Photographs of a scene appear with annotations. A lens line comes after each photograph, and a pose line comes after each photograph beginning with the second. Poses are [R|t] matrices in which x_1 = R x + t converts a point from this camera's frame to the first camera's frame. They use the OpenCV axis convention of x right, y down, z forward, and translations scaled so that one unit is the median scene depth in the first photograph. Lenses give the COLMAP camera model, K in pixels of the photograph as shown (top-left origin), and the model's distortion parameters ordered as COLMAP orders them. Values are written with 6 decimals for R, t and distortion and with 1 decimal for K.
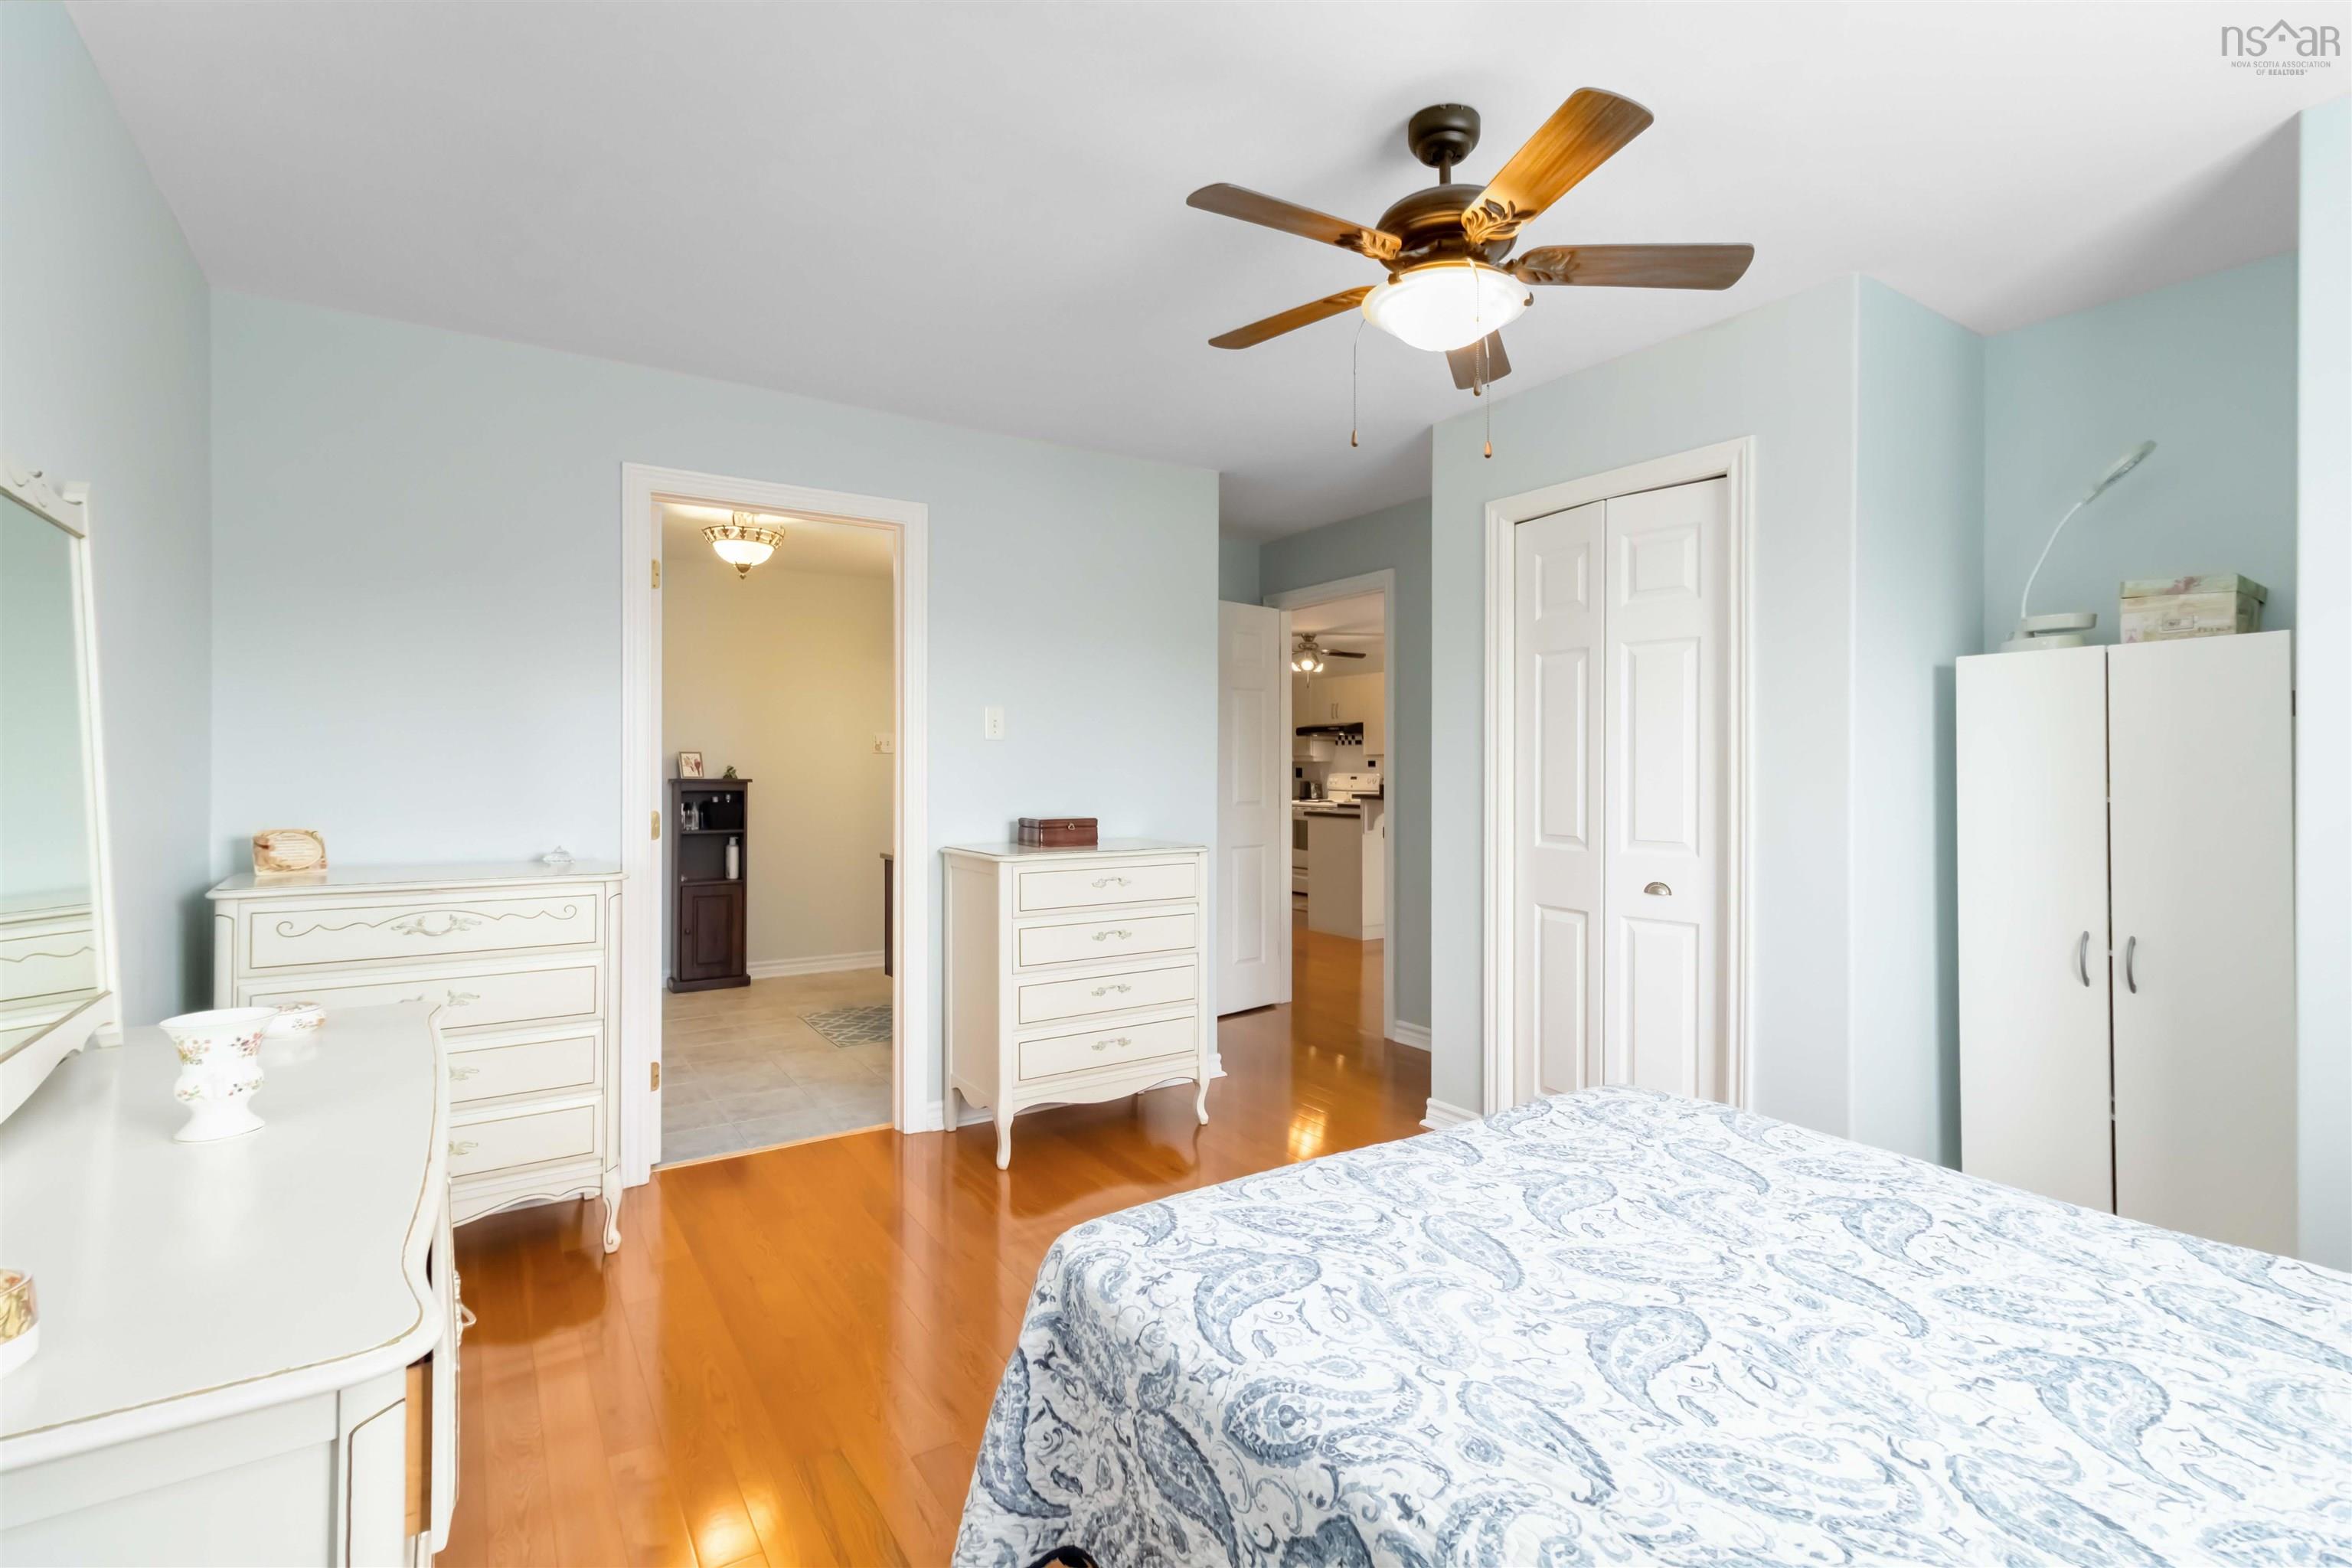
lens RADIAL K [[1098.6, 0, 1175.9], [0, 1098.6, 766.2], [0, 0, 1]] dist [0.008390, -0.001702]
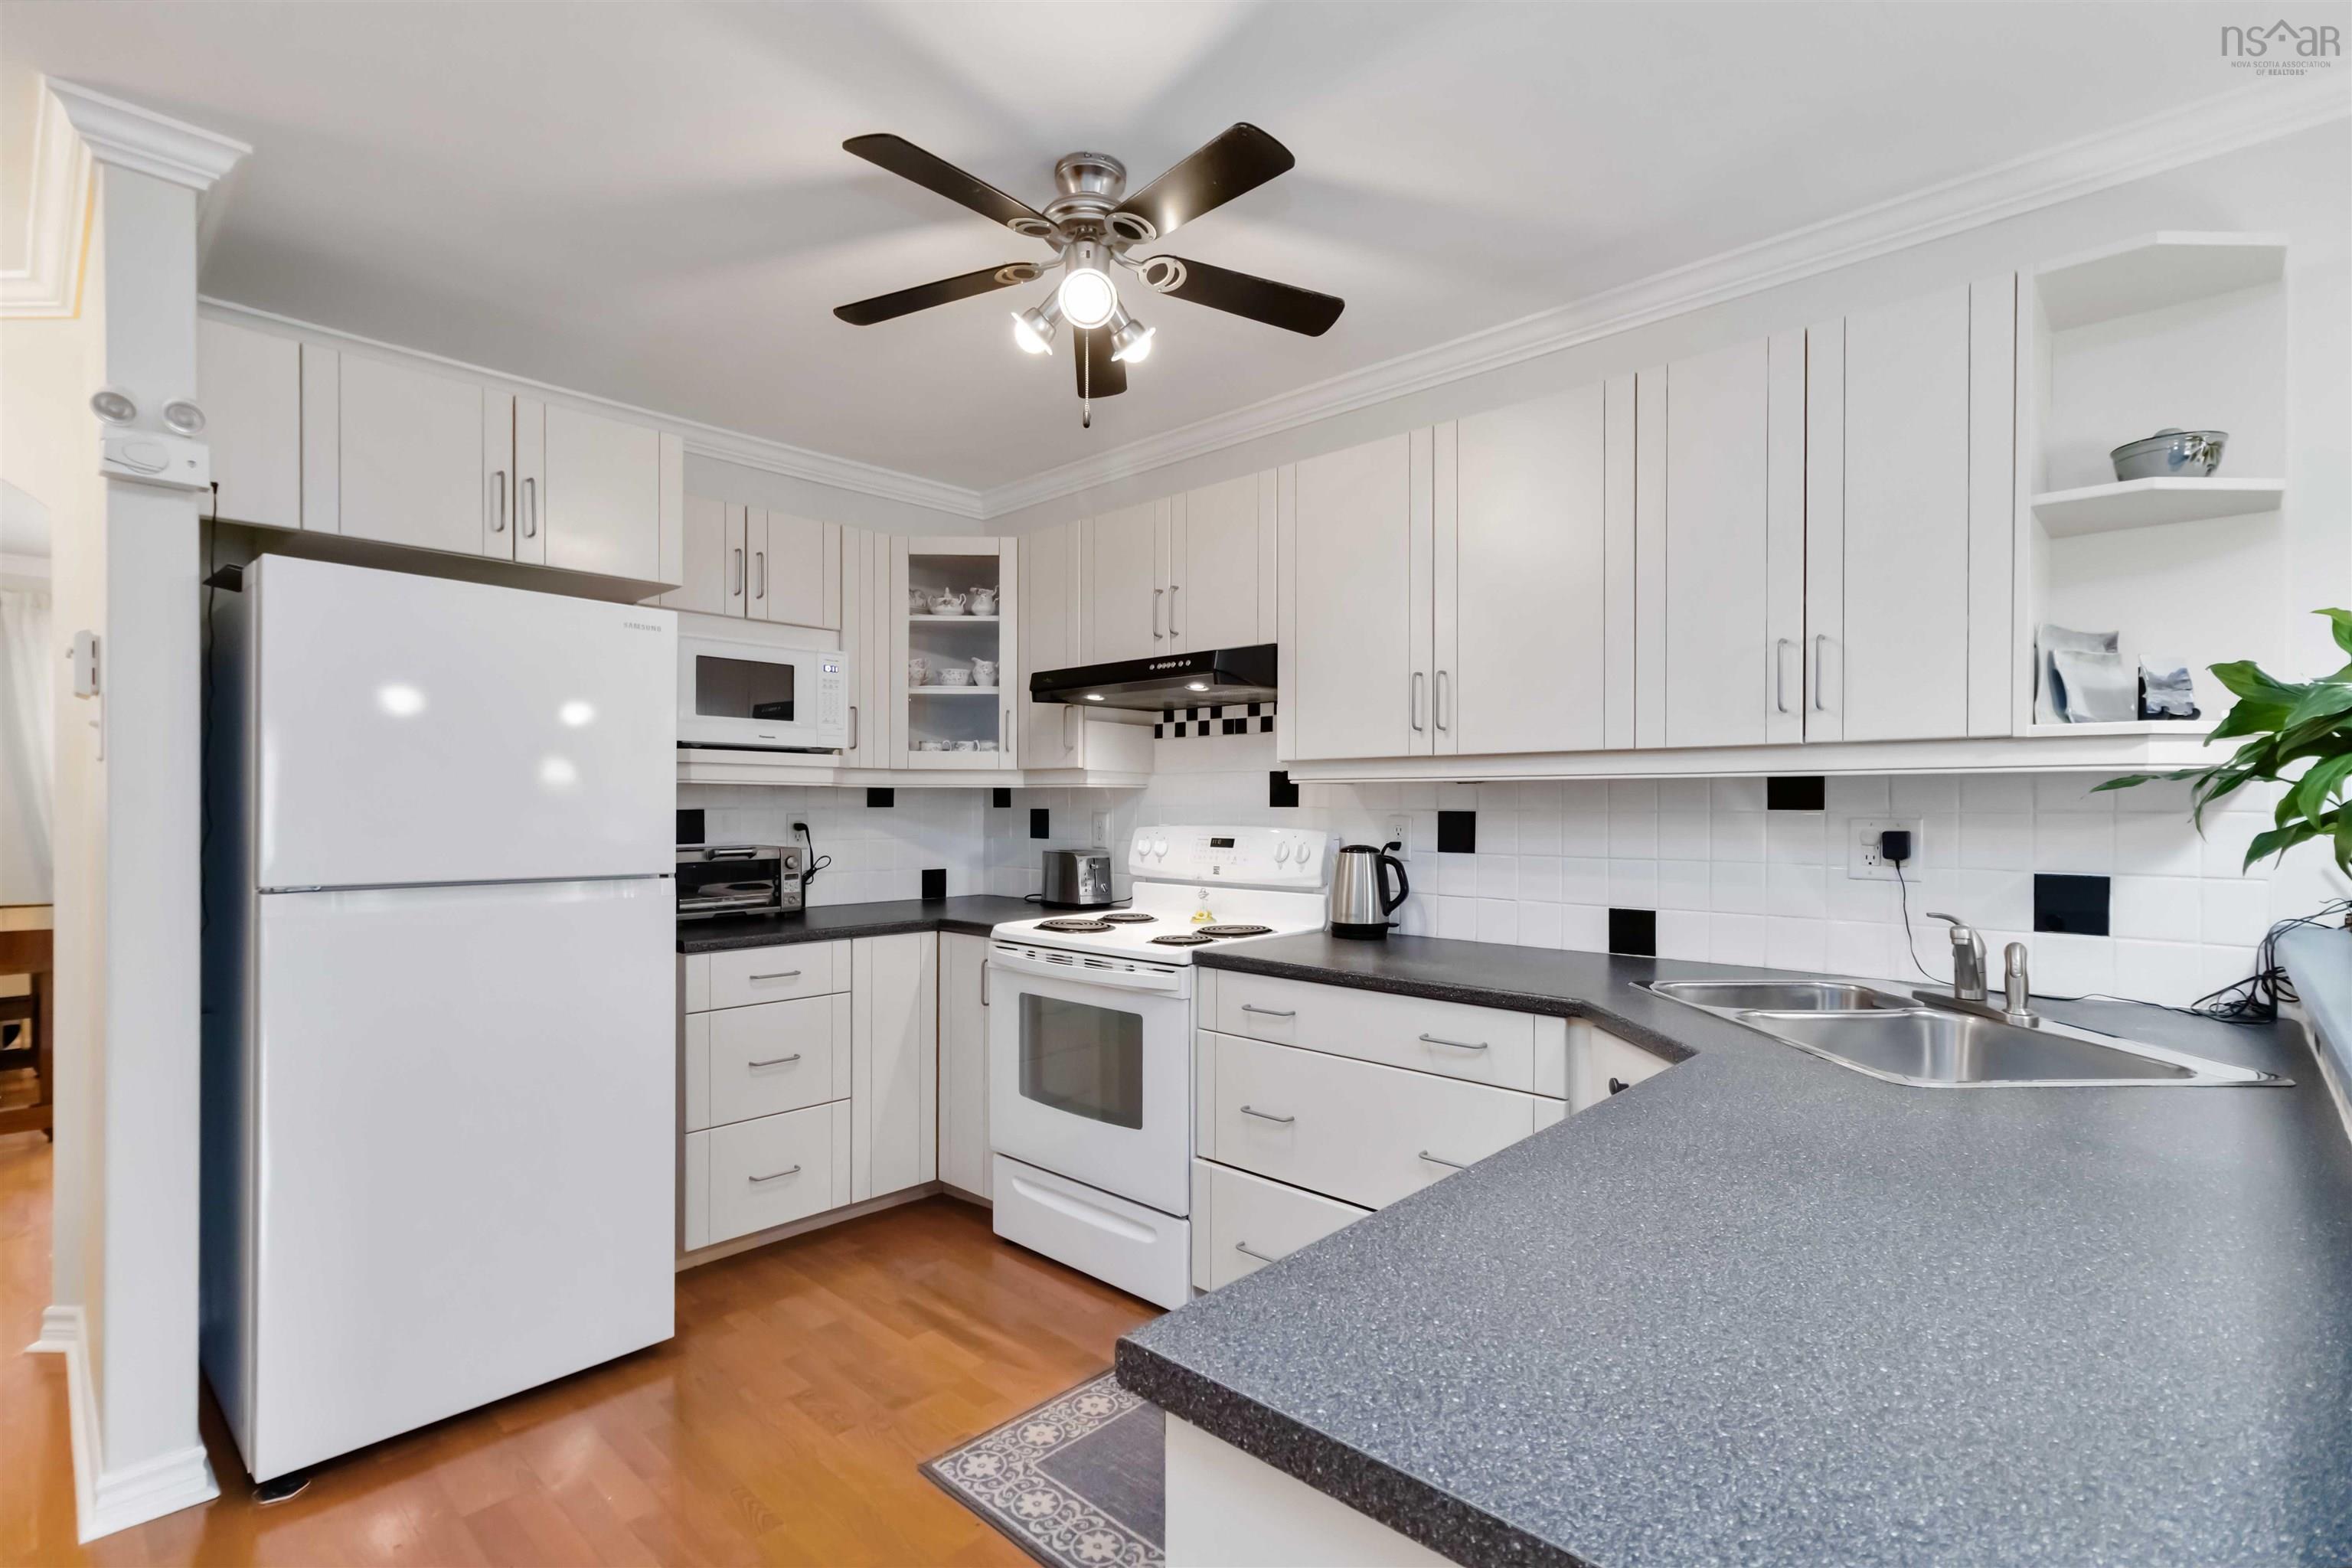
lens RADIAL K [[1098.6, 0, 1176.7], [0, 1098.6, 810.8], [0, 0, 1]] dist [0.008390, -0.001702]
pose [[0.971097, -0.003359, 0.238662, 0.079807], [0.001810, 0.999976, 0.006706, -0.000544], [-0.238679, -0.006080, 0.971080, 0.730196]]
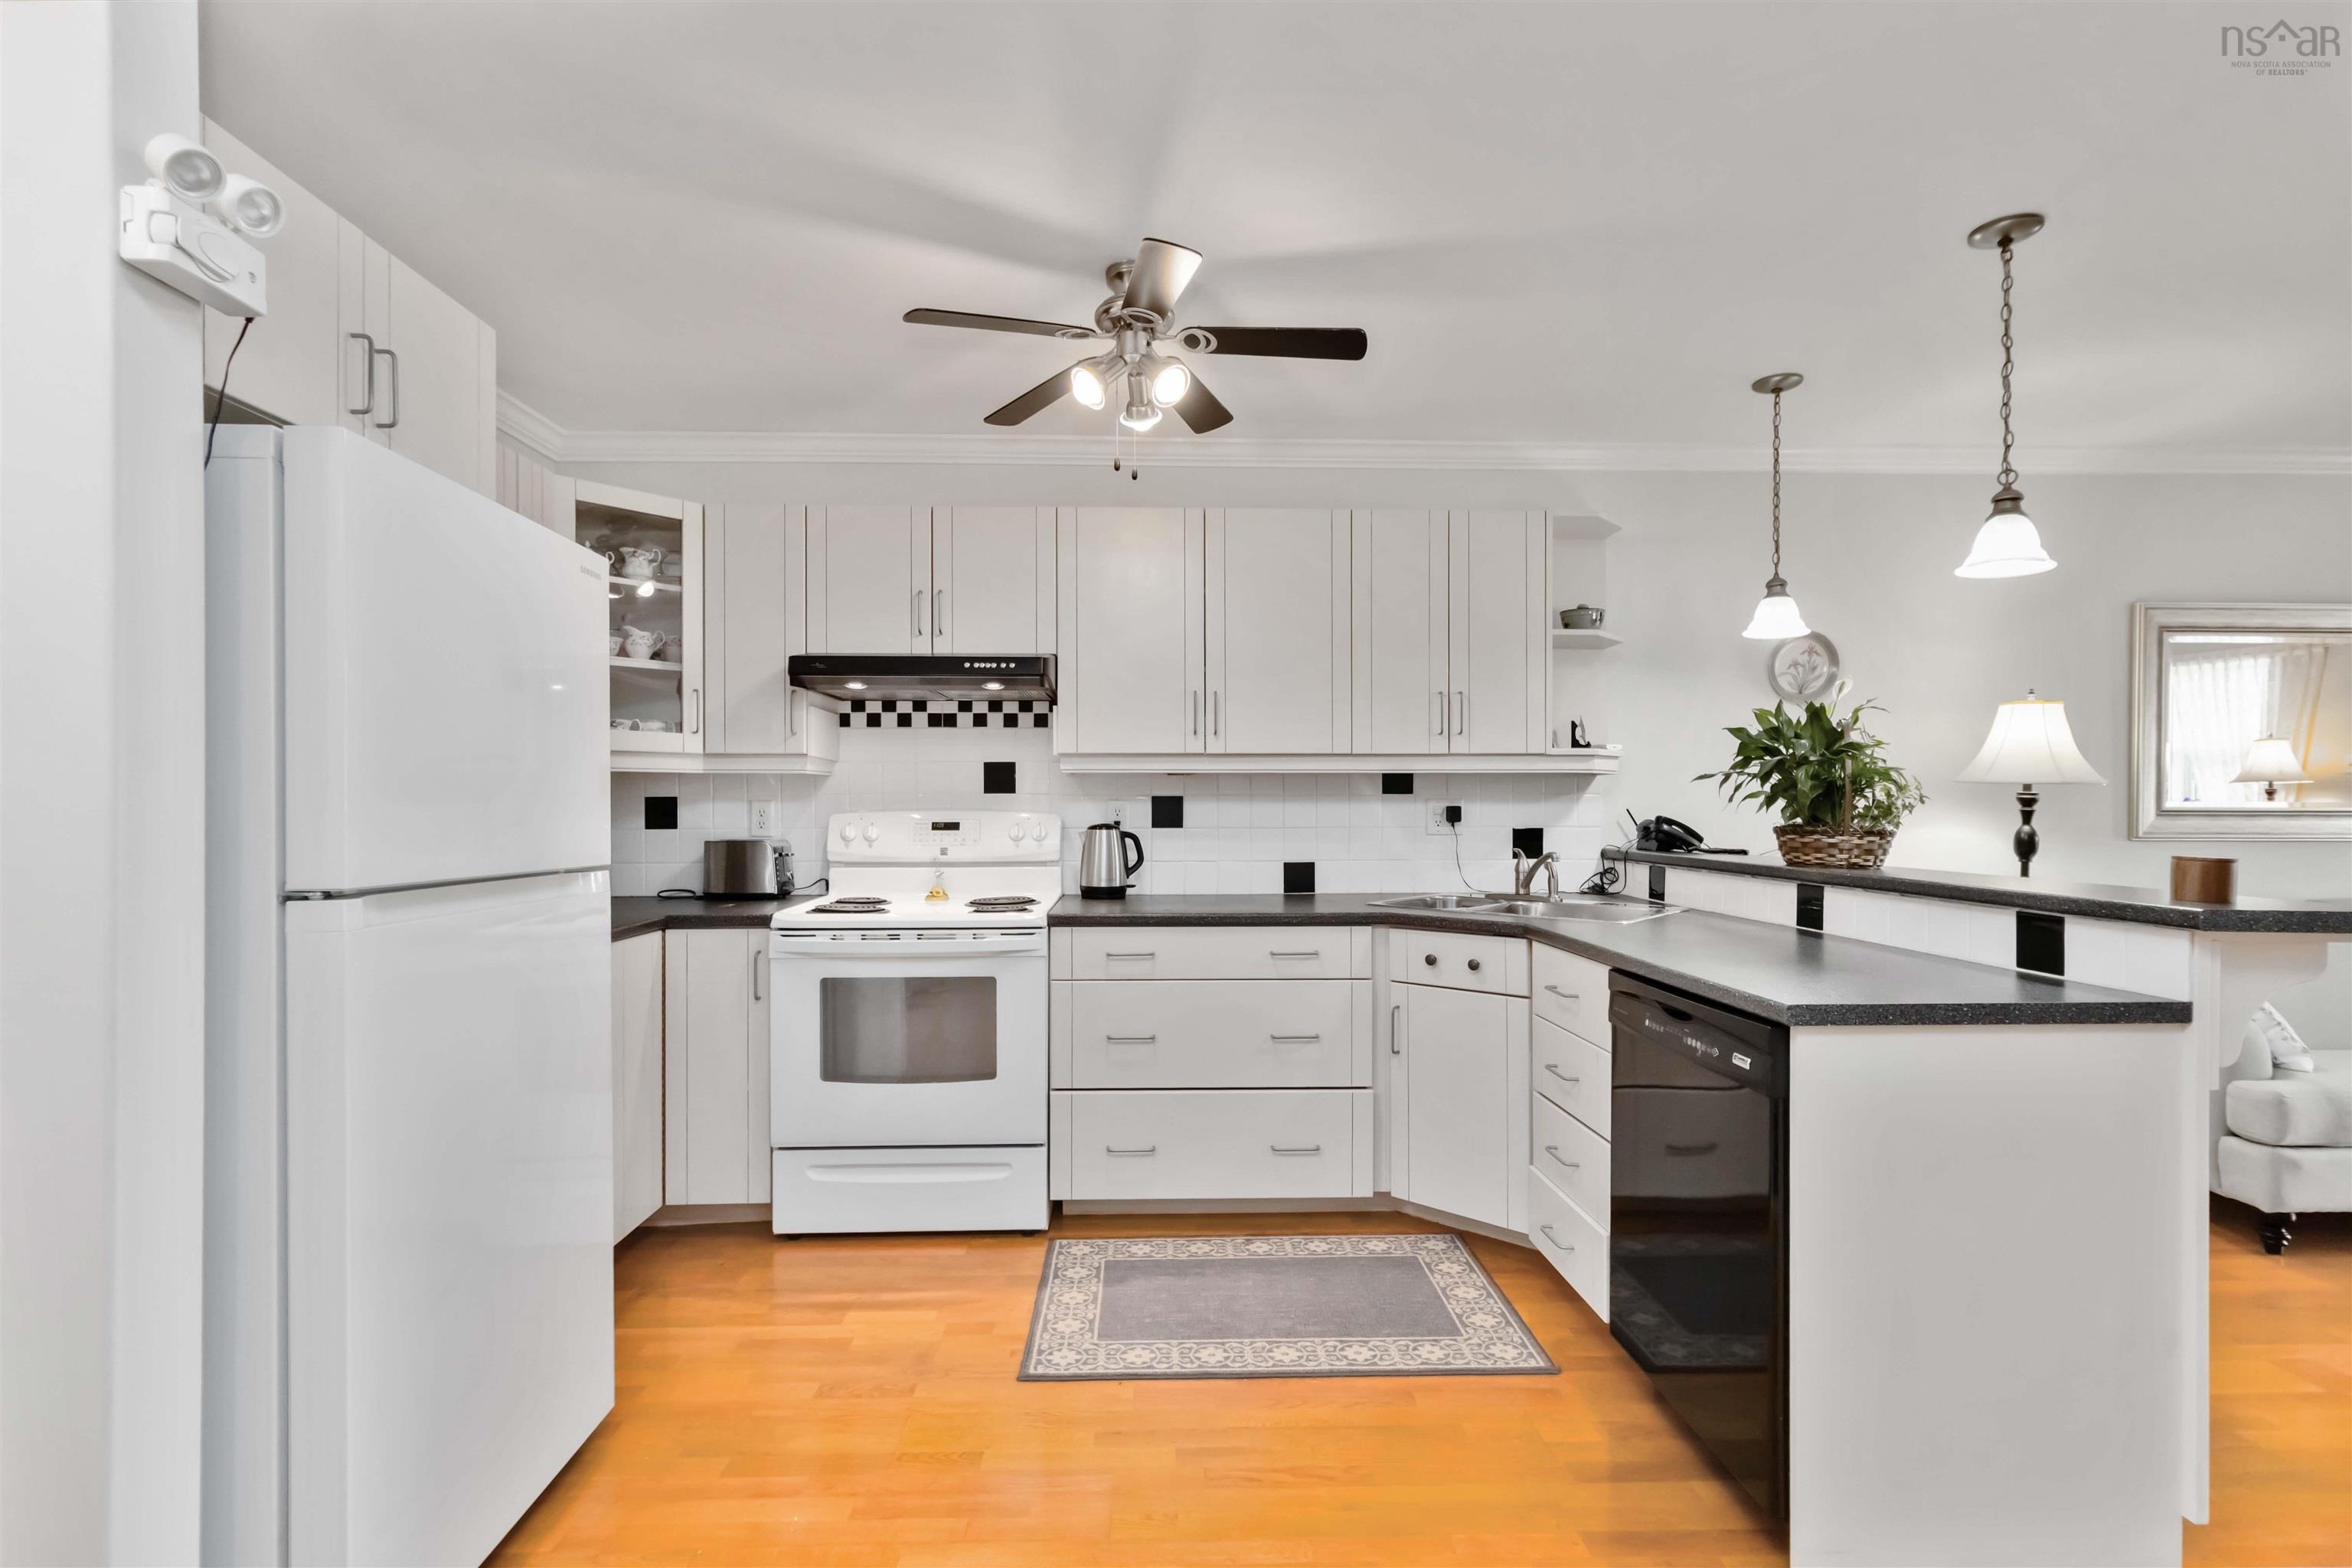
lens RADIAL K [[1098.6, 0, 1186.5], [0, 1098.6, 808.7], [0, 0, 1]] dist [0.008390, -0.001702]
pose [[0.510076, -0.008716, 0.860085, -0.088477], [0.003567, 0.999961, 0.008018, 0.002705], [-0.860122, -0.001021, 0.510088, 0.791103]]
